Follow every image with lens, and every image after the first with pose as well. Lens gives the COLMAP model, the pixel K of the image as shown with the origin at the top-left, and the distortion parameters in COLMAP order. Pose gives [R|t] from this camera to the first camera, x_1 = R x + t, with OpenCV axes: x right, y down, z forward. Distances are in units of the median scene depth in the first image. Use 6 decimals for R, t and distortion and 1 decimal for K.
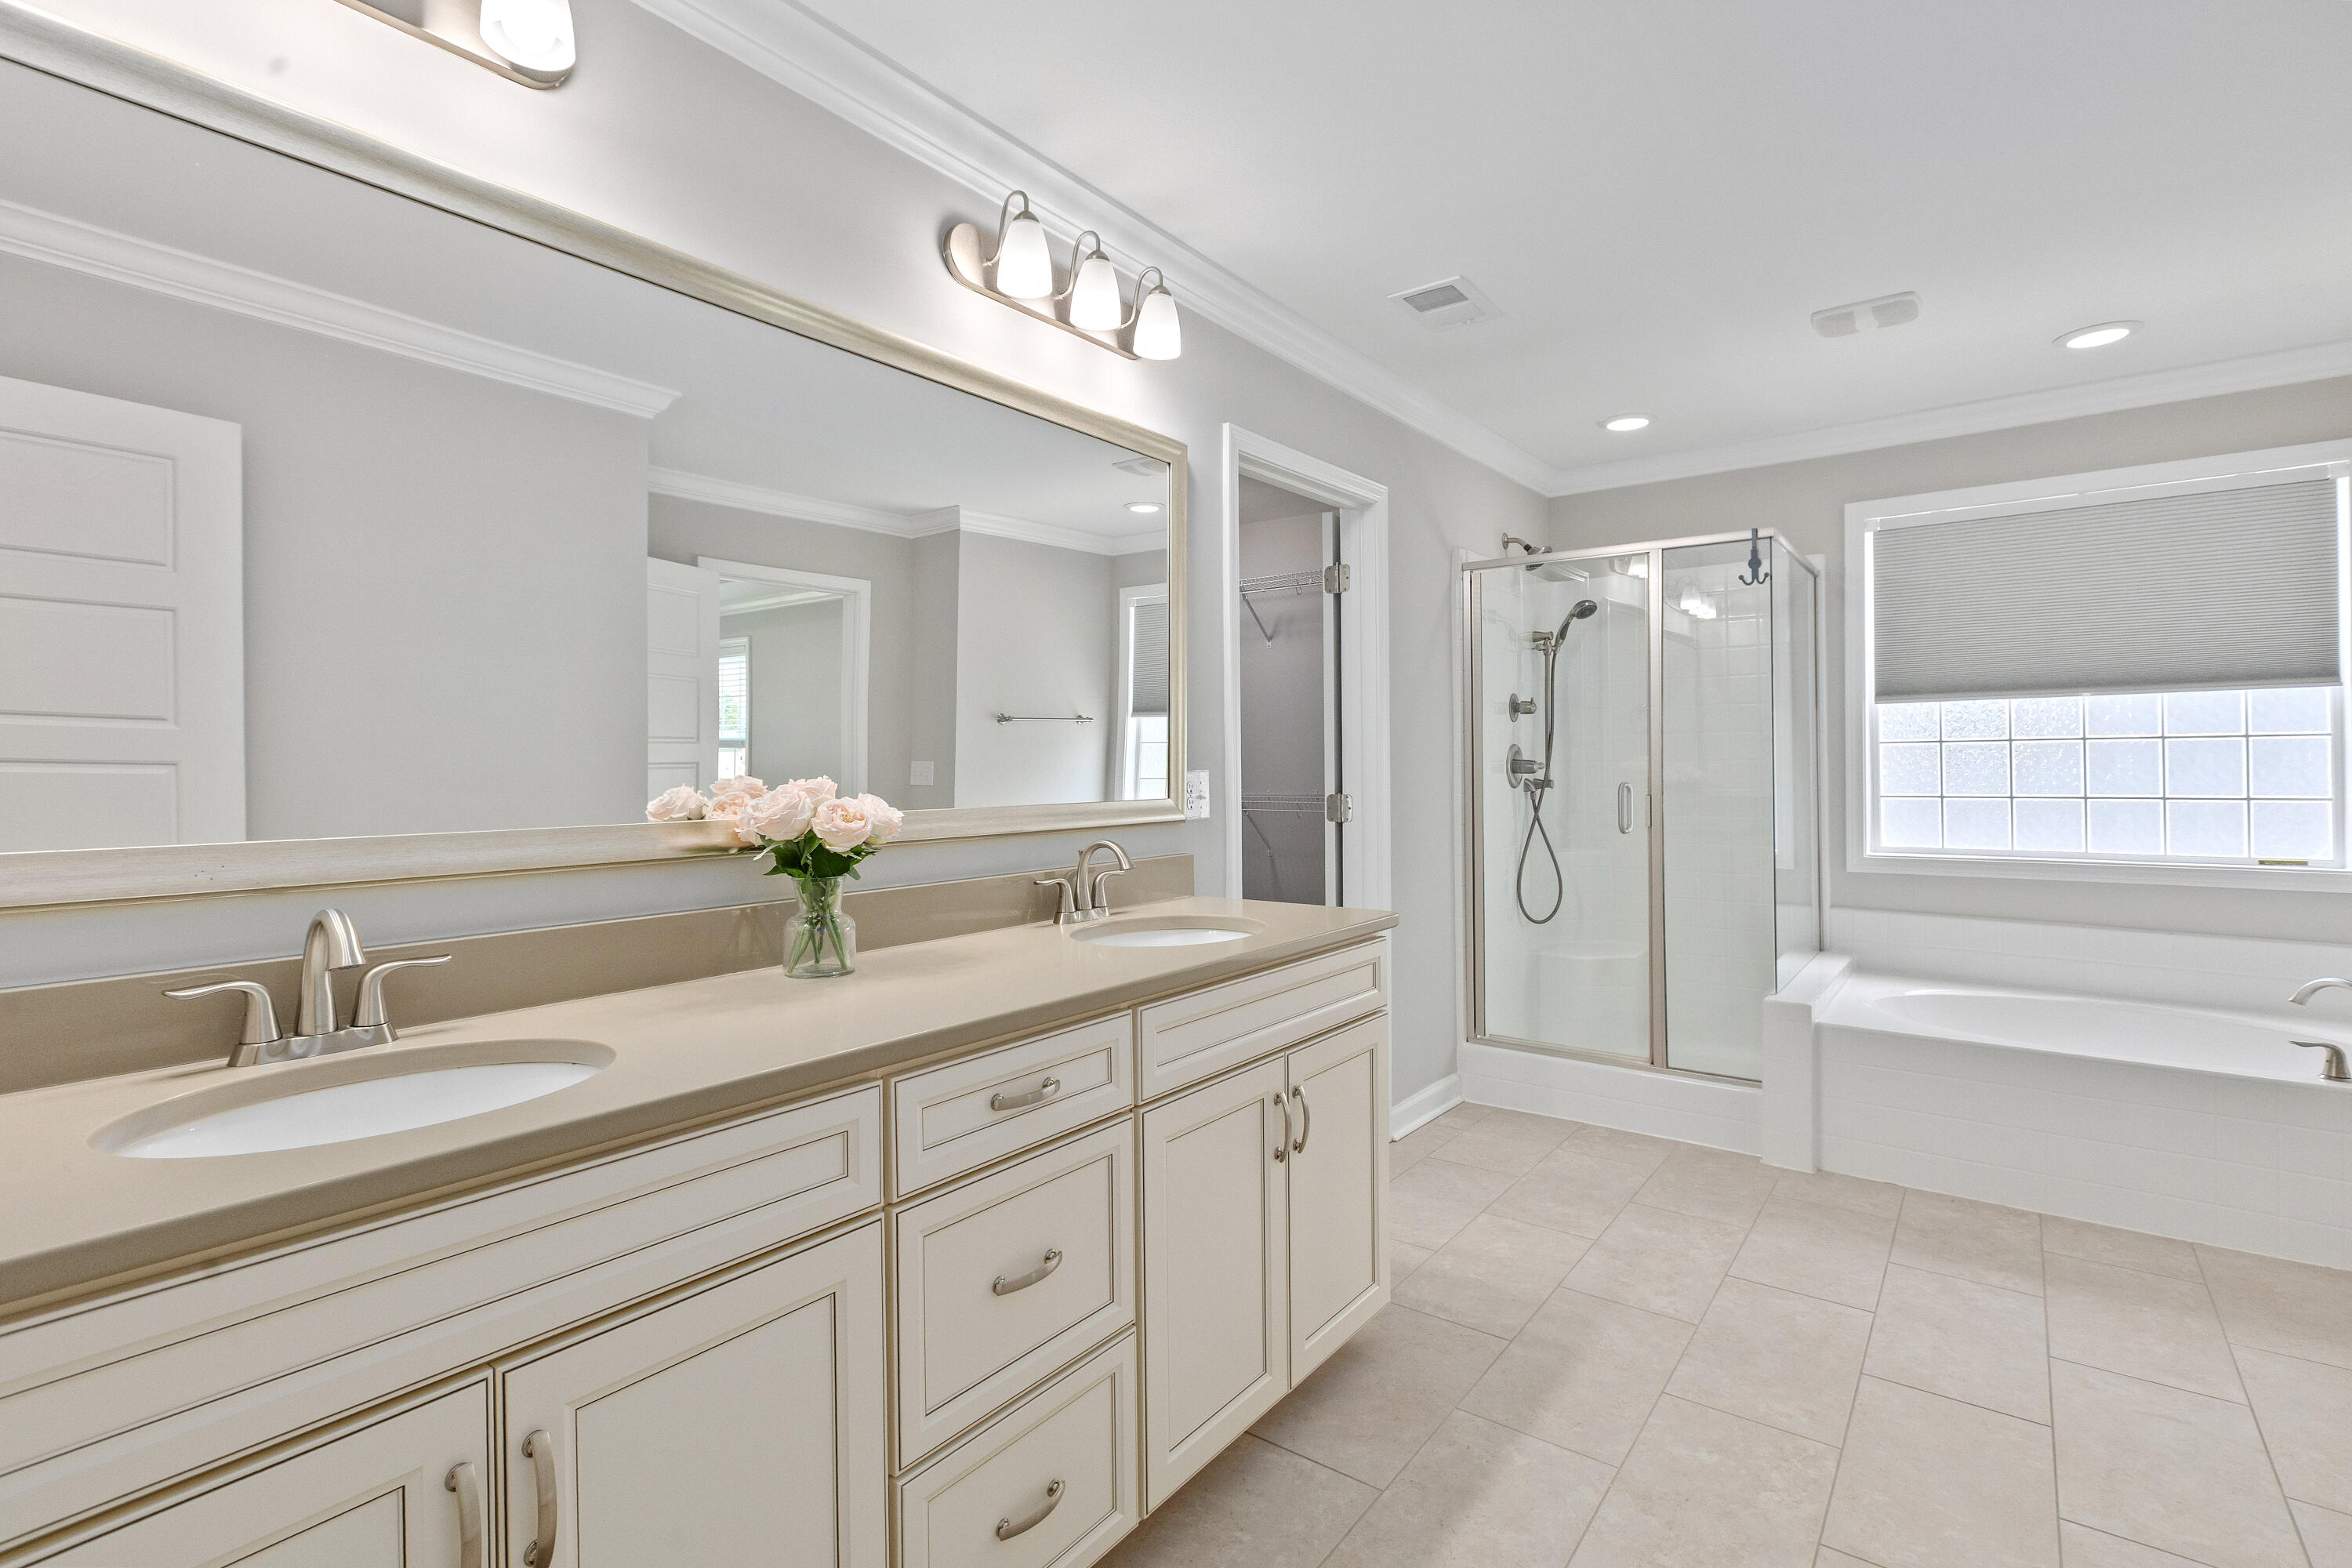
lens RADIAL K [[1119.7, 0, 1172.3], [0, 1119.7, 767.6], [0, 0, 1]] dist [-0.005860, -0.002751]
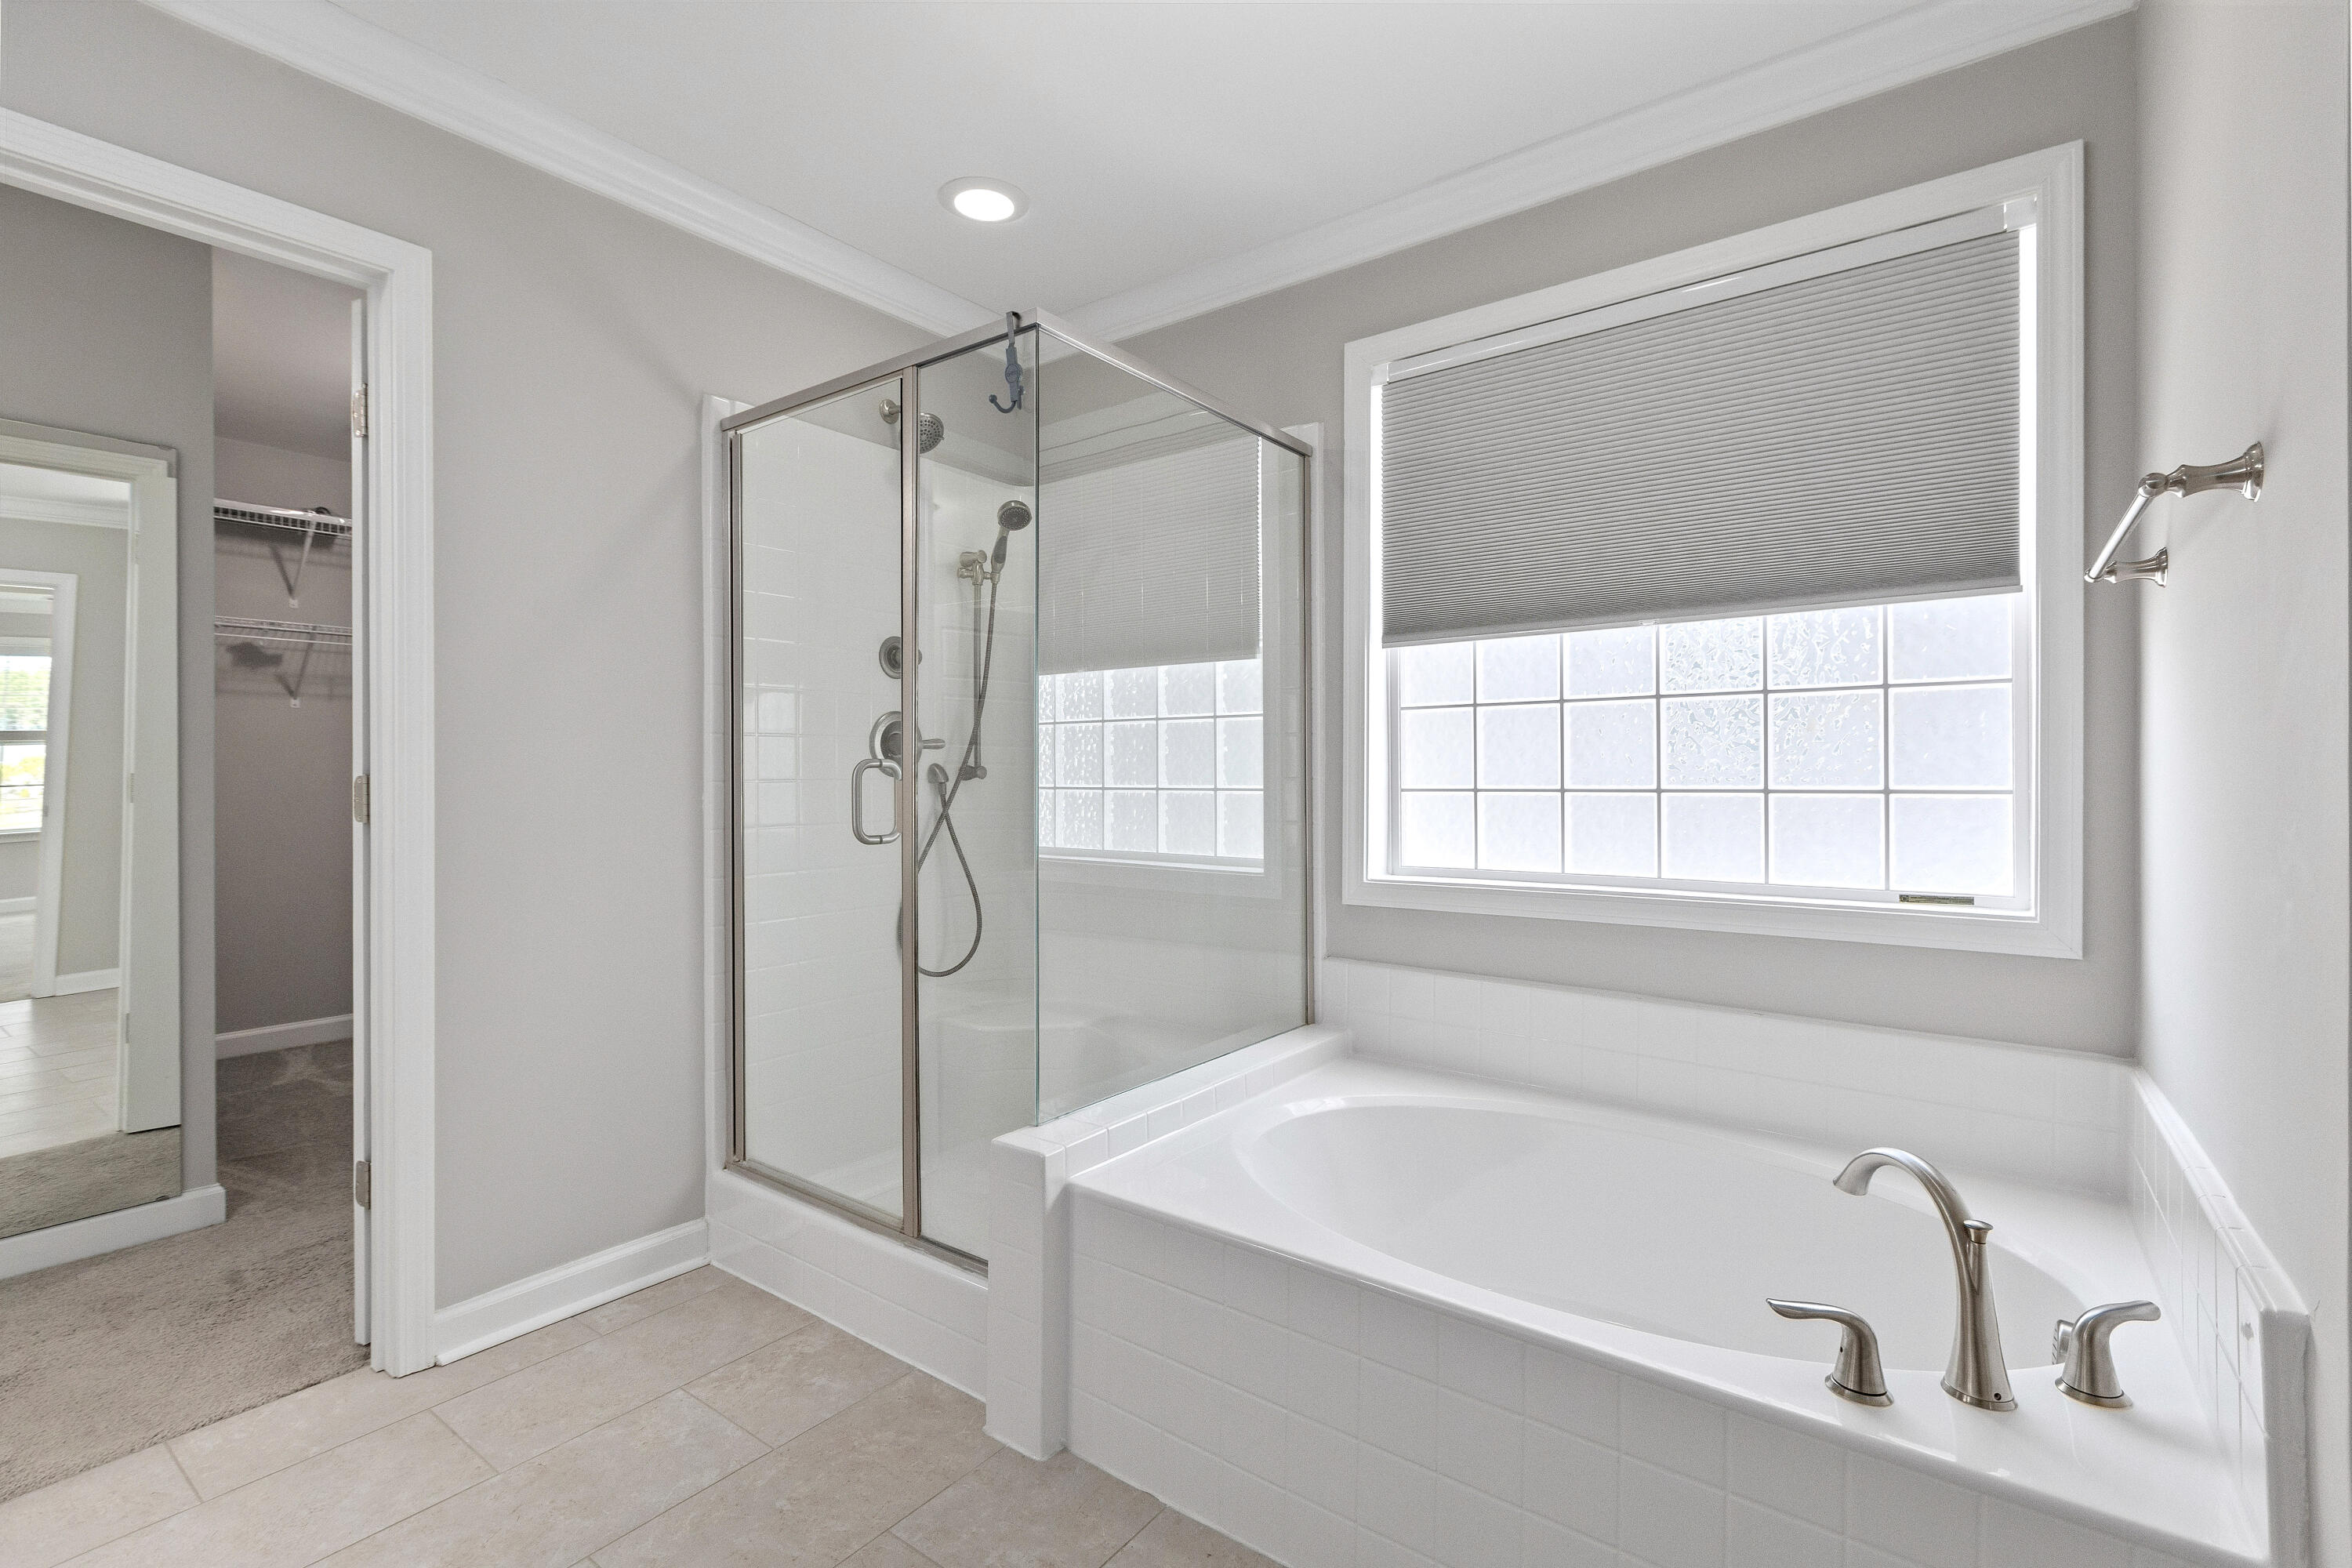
lens RADIAL K [[1078.0, 0, 1180.3], [0, 1078.0, 784.1], [0, 0, 1]] dist [0.002772, -0.003226]
pose [[0.999830, 0.003852, 0.018005, 0.514676], [-0.003989, 0.999963, 0.007610, 0.019076], [-0.017975, -0.007681, 0.999809, 0.380171]]
